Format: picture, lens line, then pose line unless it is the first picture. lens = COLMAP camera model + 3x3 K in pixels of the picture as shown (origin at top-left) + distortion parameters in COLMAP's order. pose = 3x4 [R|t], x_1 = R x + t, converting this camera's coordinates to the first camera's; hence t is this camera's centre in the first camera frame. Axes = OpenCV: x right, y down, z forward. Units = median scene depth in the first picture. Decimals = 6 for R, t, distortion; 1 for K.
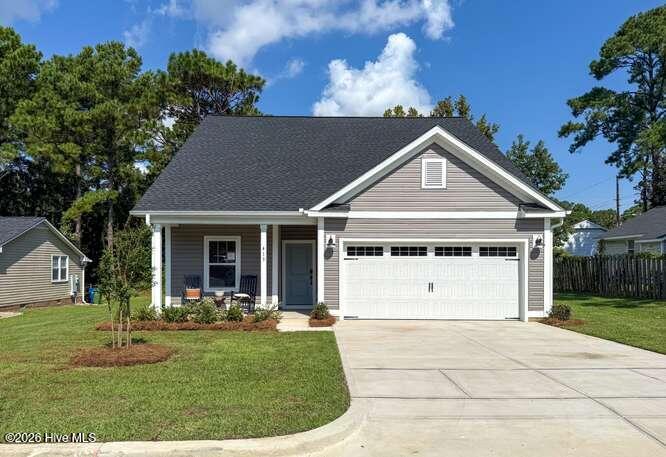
lens RADIAL K [[502.1, 0, 332.1], [0, 502.1, 259.6], [0, 0, 1]] dist [-0.000970, -0.004925]
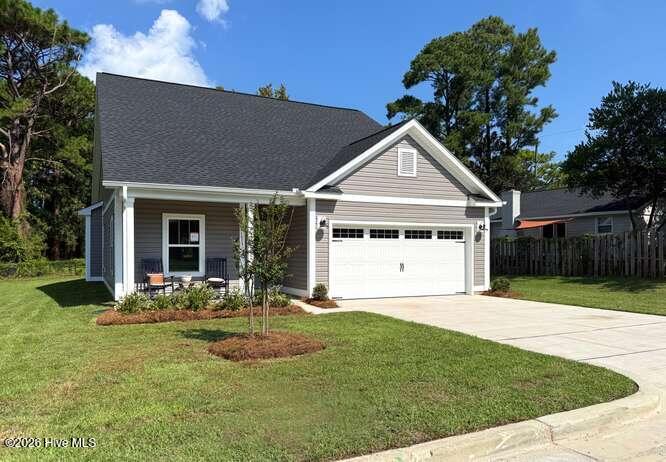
lens RADIAL K [[496.0, 0, 334.1], [0, 496.0, 250.6], [0, 0, 1]] dist [0.043621, -0.101992]
pose [[0.902765, -0.002179, 0.430129, -0.399308], [-0.004176, 0.999896, 0.013830, 0.004988], [-0.430115, -0.014281, 0.902661, 0.091245]]
